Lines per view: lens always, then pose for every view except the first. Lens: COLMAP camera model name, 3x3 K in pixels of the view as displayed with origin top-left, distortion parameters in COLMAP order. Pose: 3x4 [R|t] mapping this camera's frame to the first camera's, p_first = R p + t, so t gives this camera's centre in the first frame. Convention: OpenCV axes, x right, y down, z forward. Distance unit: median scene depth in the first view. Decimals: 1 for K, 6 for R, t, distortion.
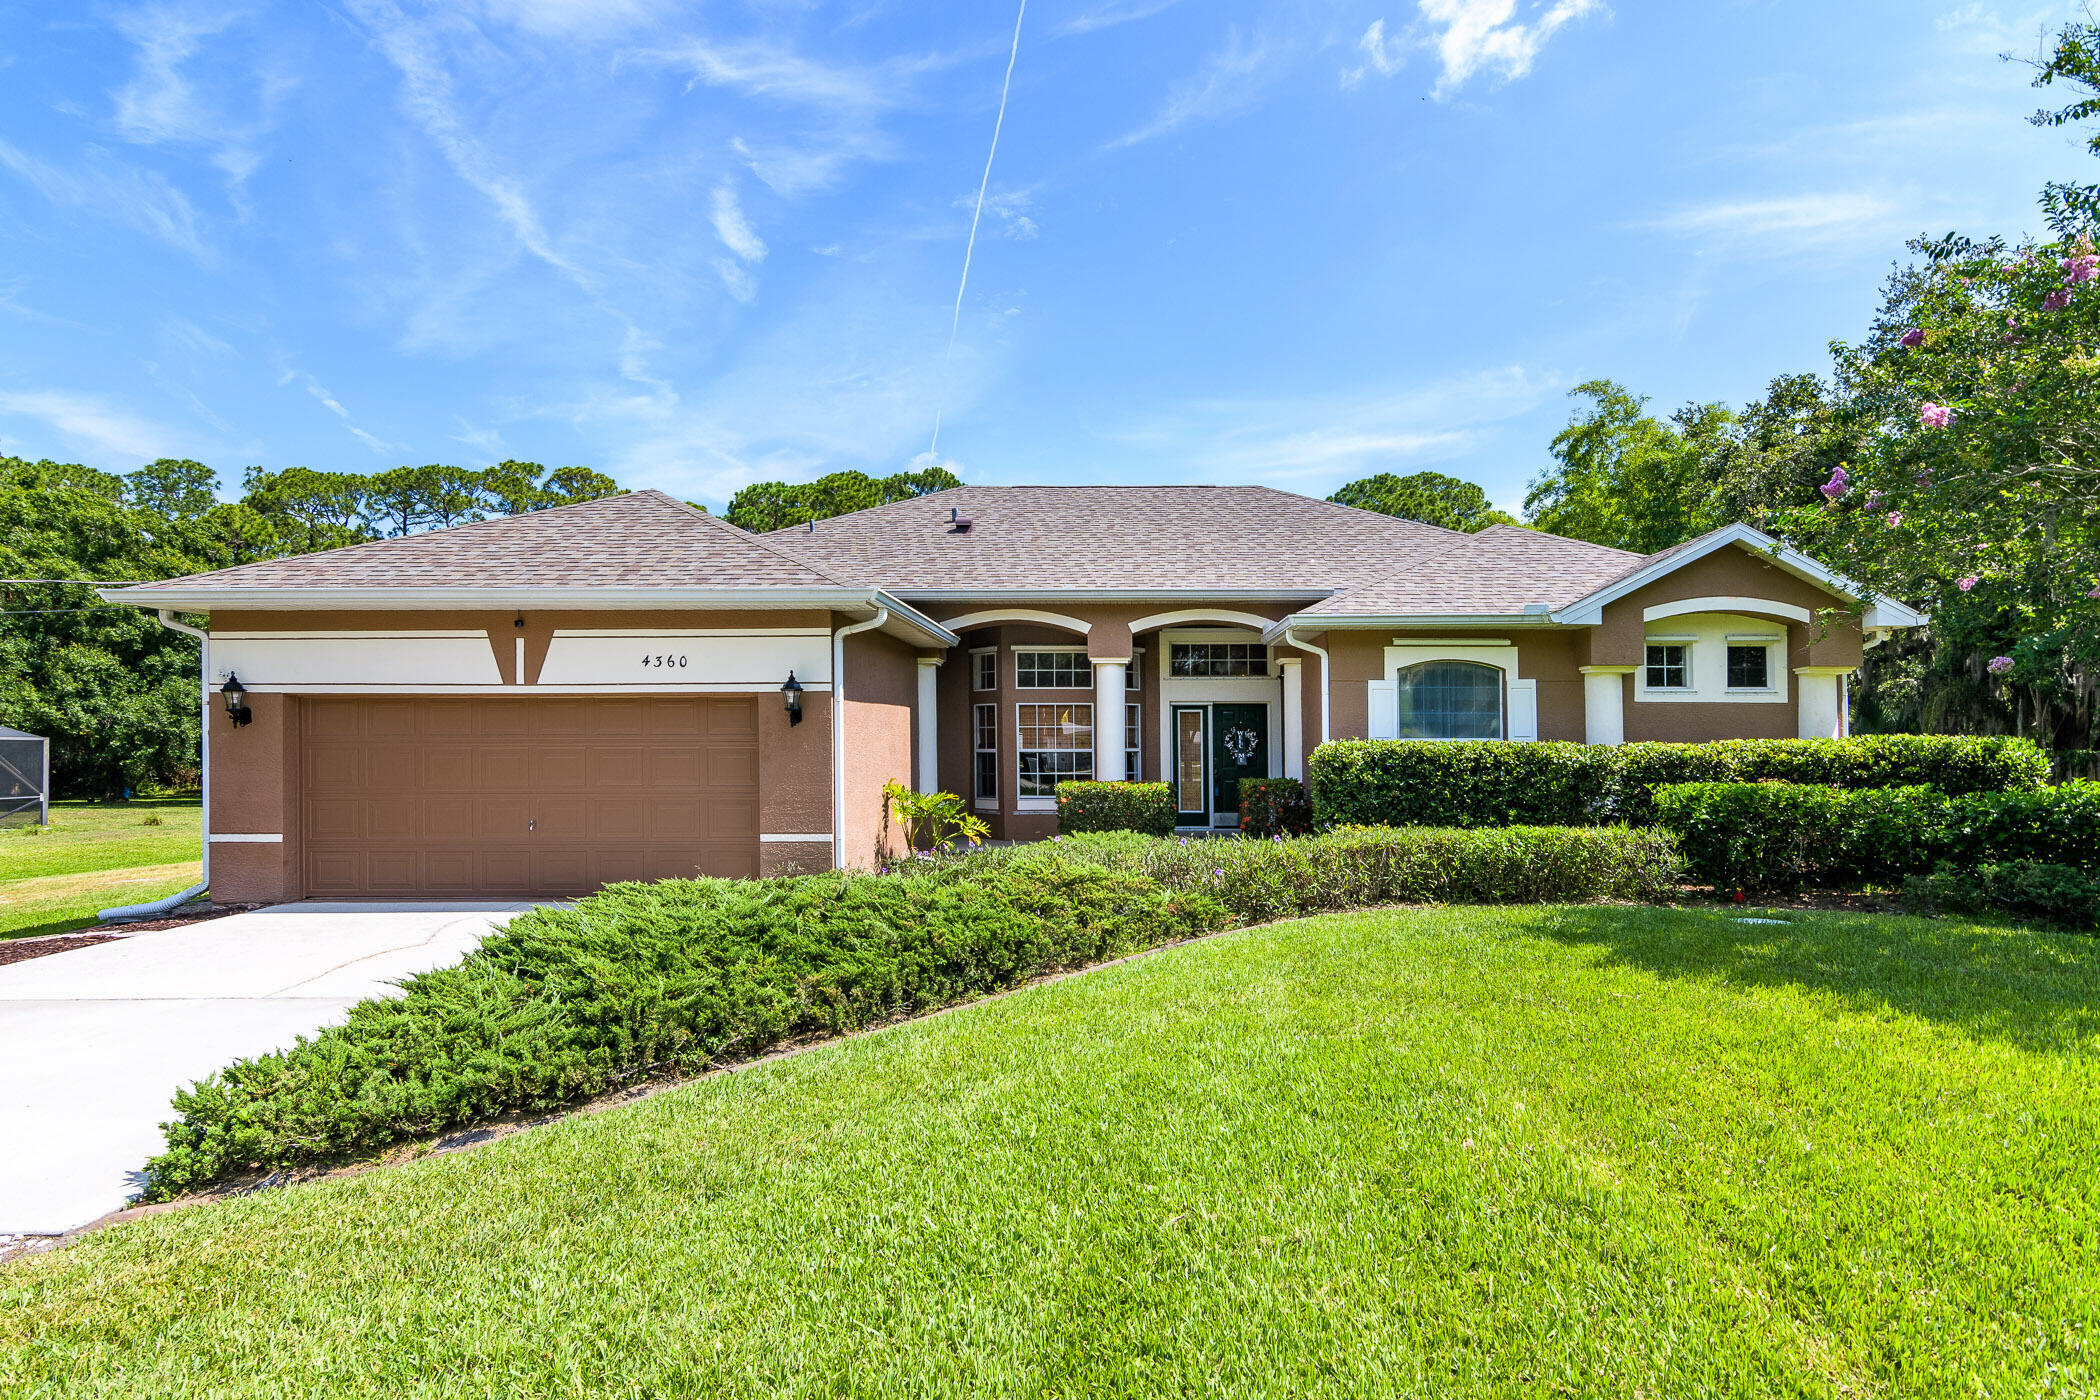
lens RADIAL K [[991.0, 0, 1047.0], [0, 991.0, 695.9], [0, 0, 1]] dist [-0.022885, 0.000003]
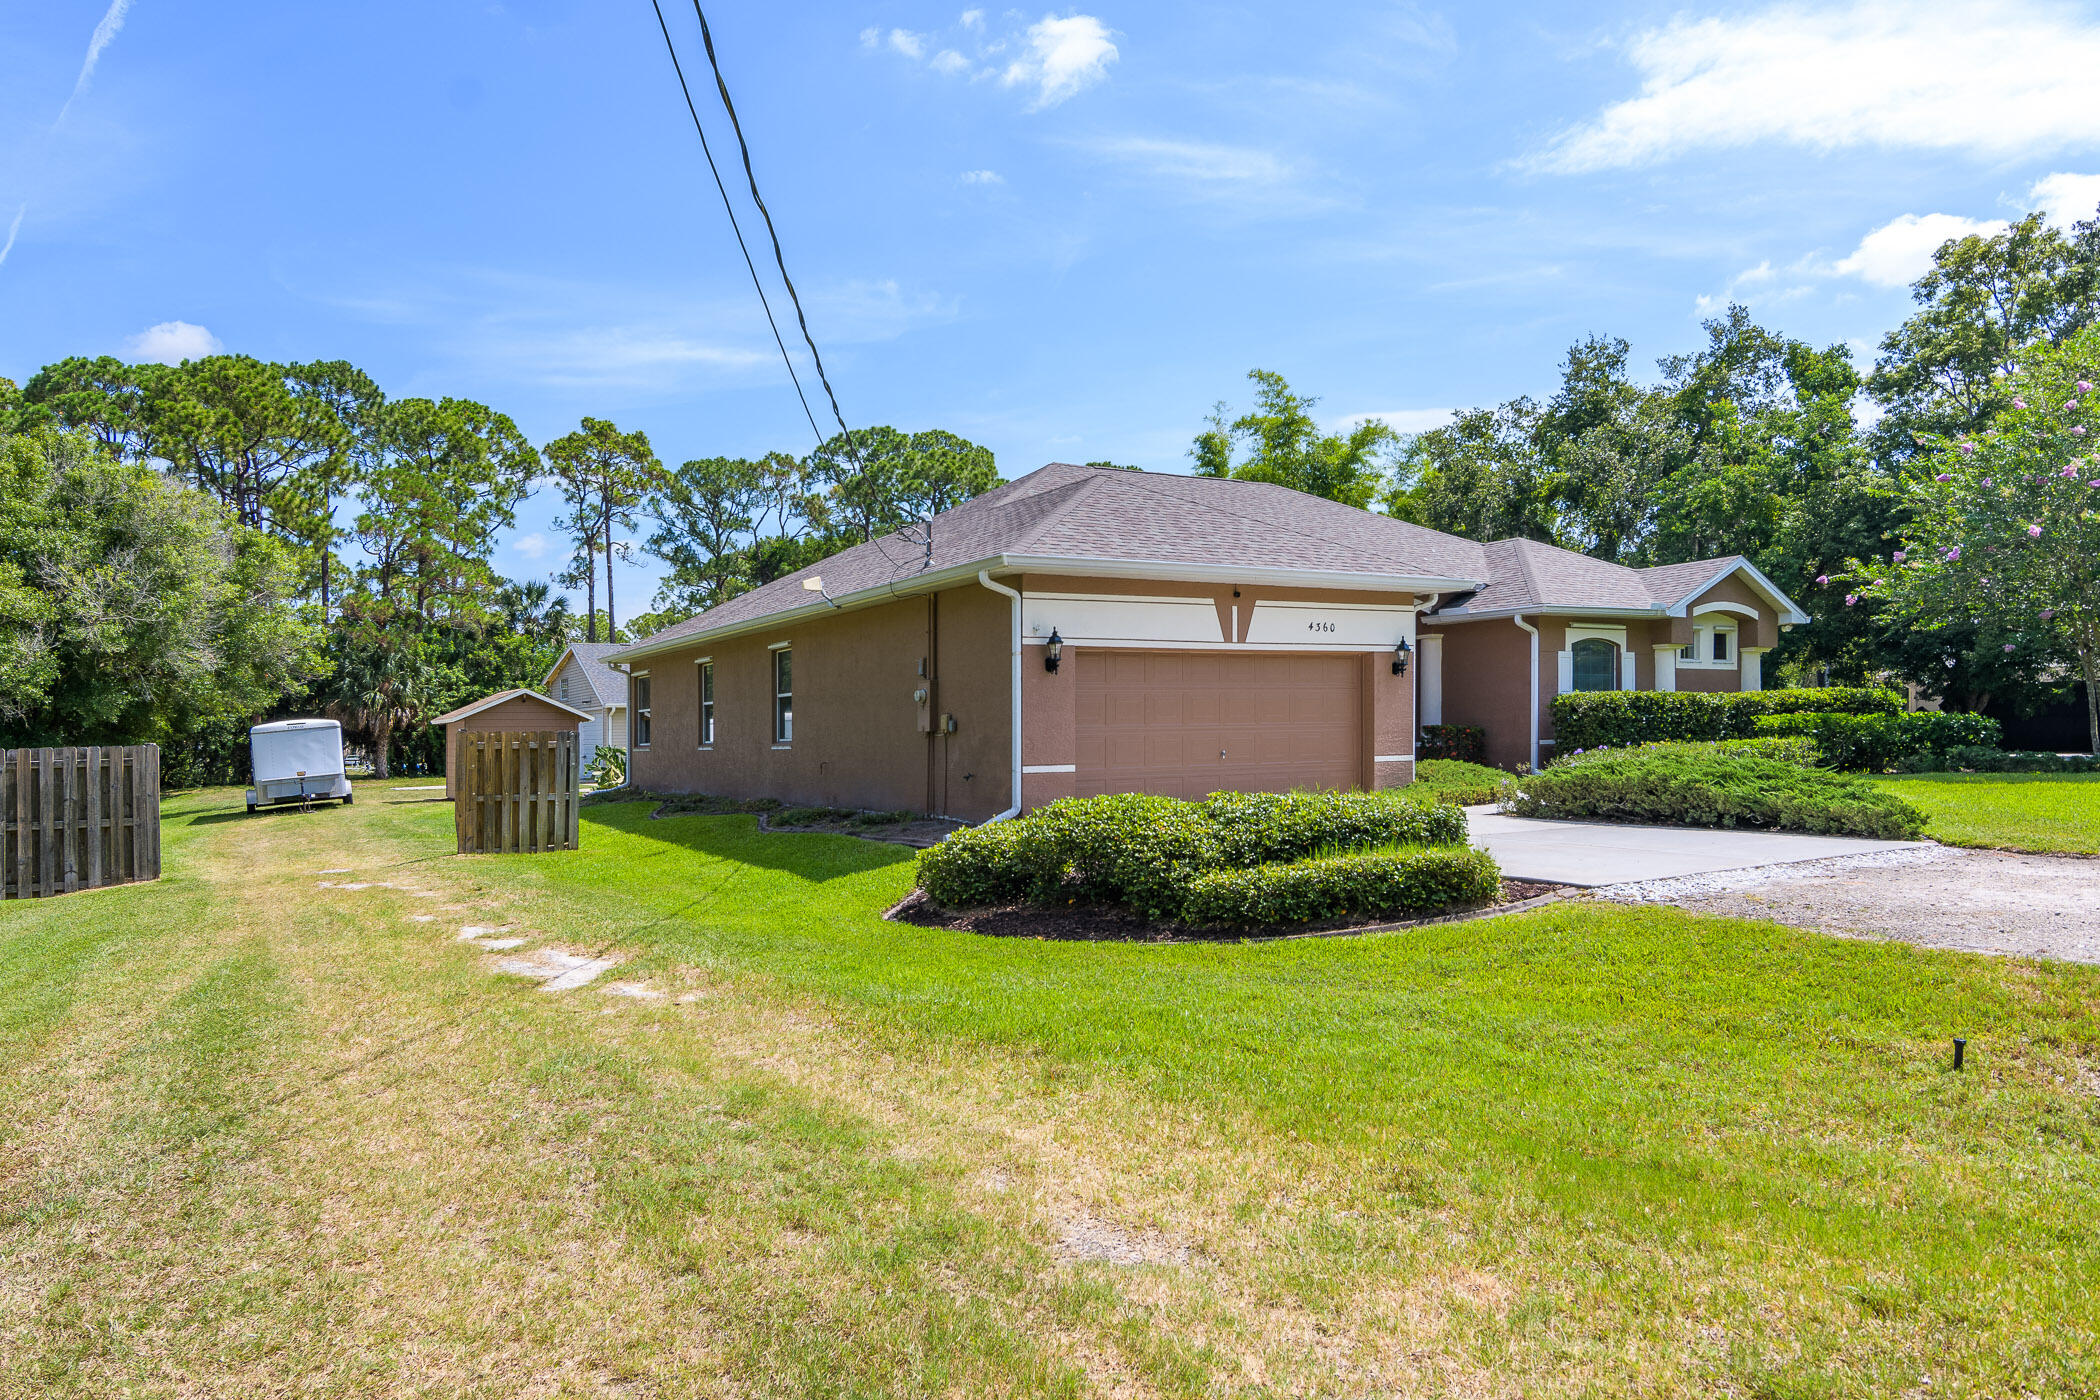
lens RADIAL K [[1322.9, 0, 1048.0], [0, 1322.9, 703.4], [0, 0, 1]] dist [0.002176, 0.000911]
pose [[0.864059, -0.005709, 0.503359, -1.281950], [0.000755, 0.999949, 0.010044, 0.039734], [-0.503390, -0.008299, 0.864019, -0.284114]]
